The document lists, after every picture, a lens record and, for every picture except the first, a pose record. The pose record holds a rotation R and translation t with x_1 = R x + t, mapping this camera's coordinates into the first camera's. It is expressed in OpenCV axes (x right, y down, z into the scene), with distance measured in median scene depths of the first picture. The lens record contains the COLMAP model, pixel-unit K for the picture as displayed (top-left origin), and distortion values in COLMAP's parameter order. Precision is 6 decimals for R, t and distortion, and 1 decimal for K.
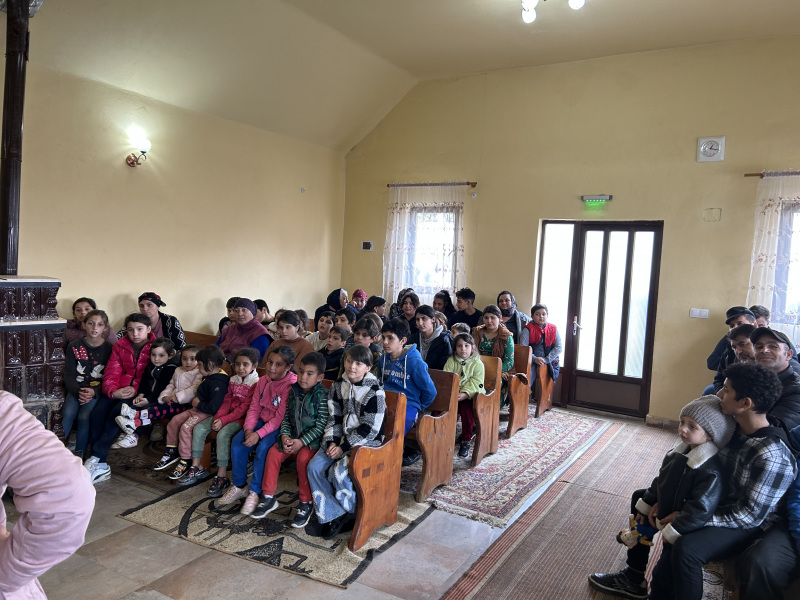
lens RADIAL K [[596.6, 0, 400.0], [0, 596.6, 300.0], [0, 0, 1]] dist [0.061502, -0.054551]
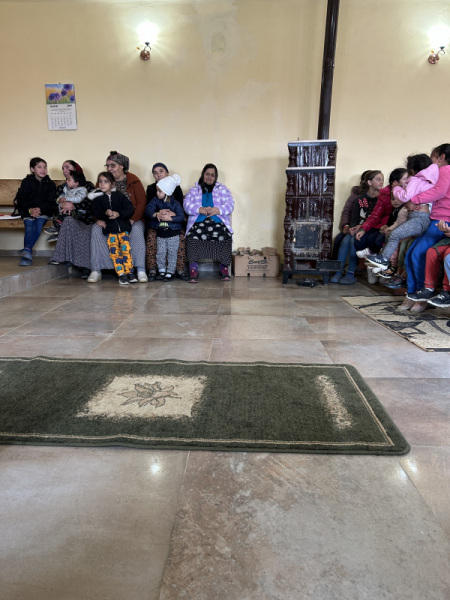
lens RADIAL K [[447.5, 0, 225.0], [0, 447.5, 300.0], [0, 0, 1]] dist [0.061502, -0.054551]
pose [[0.462401, 0.116199, -0.879024, 0.329471], [-0.040157, 0.993103, 0.110154, 0.244548], [0.885761, -0.015636, 0.463878, 0.250410]]
